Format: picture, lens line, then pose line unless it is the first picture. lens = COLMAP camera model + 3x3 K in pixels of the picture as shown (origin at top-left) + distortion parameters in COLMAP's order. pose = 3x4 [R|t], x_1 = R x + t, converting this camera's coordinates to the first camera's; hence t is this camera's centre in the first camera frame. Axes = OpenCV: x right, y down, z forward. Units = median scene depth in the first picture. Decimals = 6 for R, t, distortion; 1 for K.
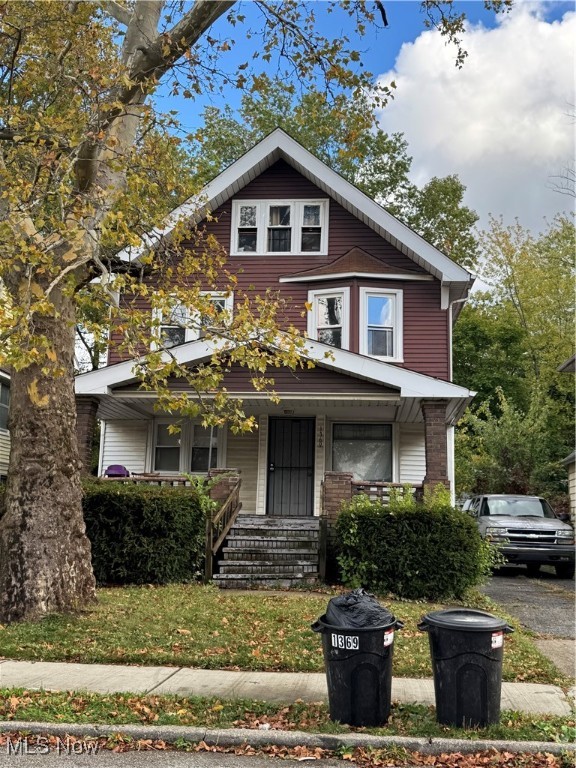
lens RADIAL K [[817.4, 0, 288.5], [0, 817.4, 384.1], [0, 0, 1]] dist [0.101617, 0.000000]
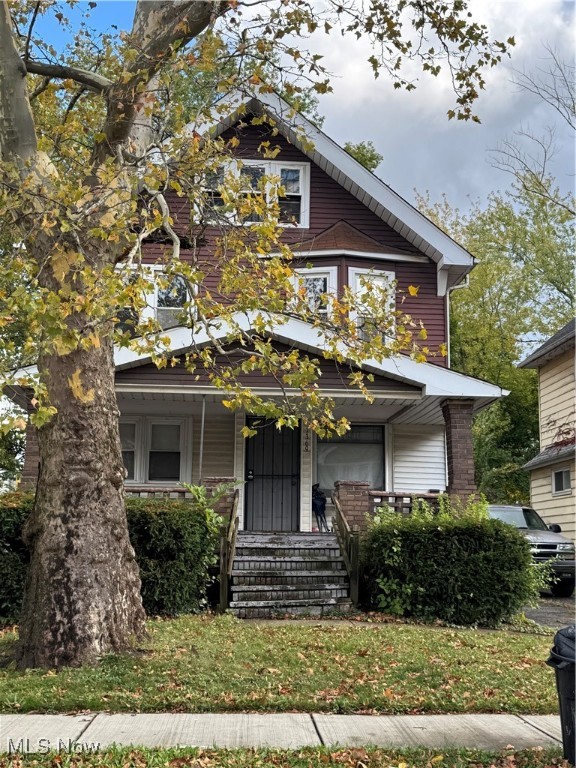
lens RADIAL K [[953.2, 0, 287.6], [0, 953.2, 384.6], [0, 0, 1]] dist [0.120761, 0.000000]
pose [[0.983752, 0.016062, 0.178813, -0.214315], [-0.017776, 0.999810, 0.007986, -0.001618], [-0.178651, -0.011034, 0.983851, 0.020680]]
